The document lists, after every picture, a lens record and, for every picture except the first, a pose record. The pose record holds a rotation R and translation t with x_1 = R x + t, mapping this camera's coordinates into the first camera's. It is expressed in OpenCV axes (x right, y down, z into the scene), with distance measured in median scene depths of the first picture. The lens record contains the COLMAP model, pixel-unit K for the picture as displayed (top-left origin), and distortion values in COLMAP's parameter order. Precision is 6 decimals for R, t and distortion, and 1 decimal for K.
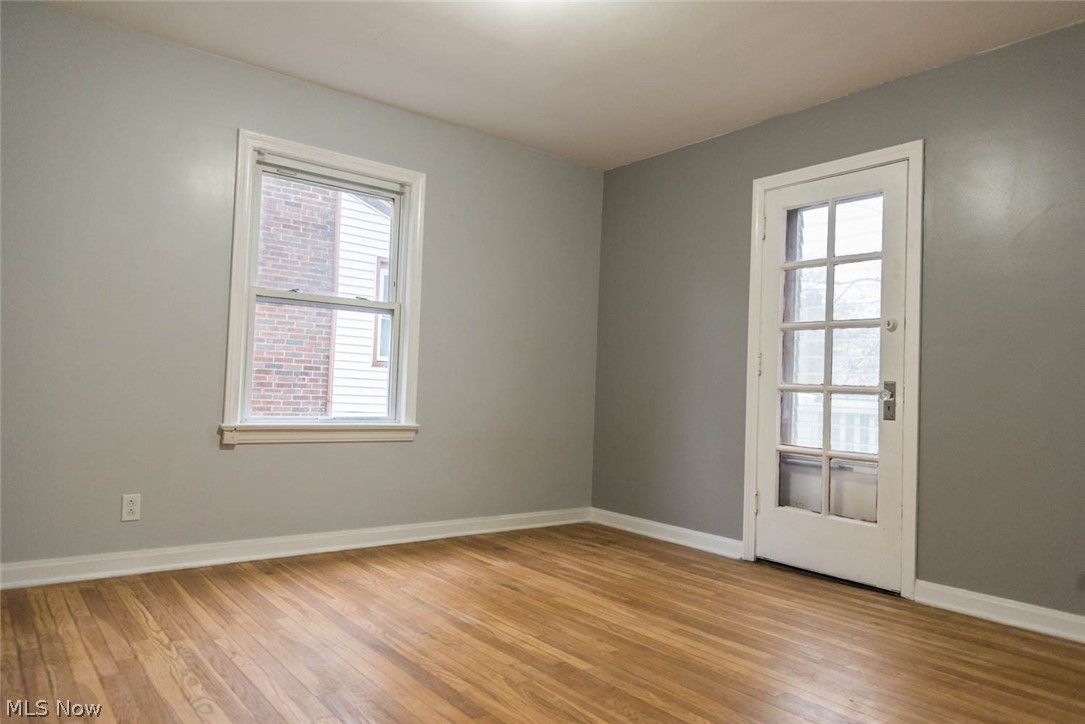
lens RADIAL K [[729.0, 0, 546.4], [0, 729.0, 365.7], [0, 0, 1]] dist [0.026128, -0.003587]
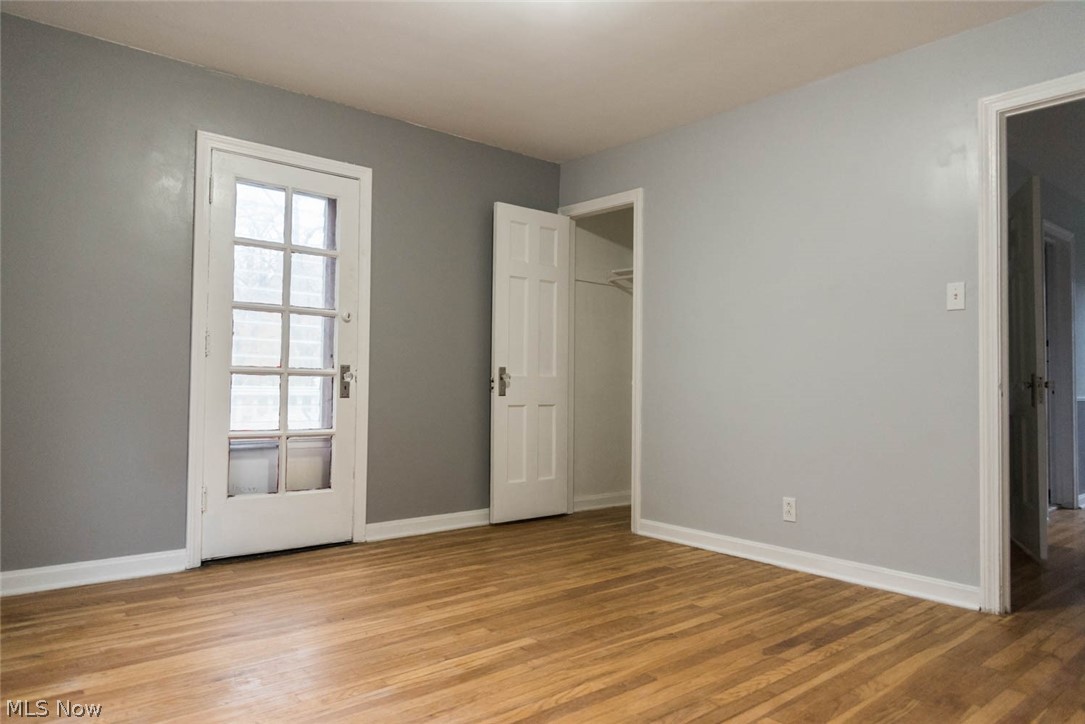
lens RADIAL K [[729.0, 0, 546.4], [0, 729.0, 365.7], [0, 0, 1]] dist [0.026128, -0.003587]
pose [[-0.050188, -0.007157, 0.998714, -0.754731], [-0.048558, 0.998809, 0.004718, 0.001178], [-0.997559, -0.048259, -0.050476, 0.776592]]
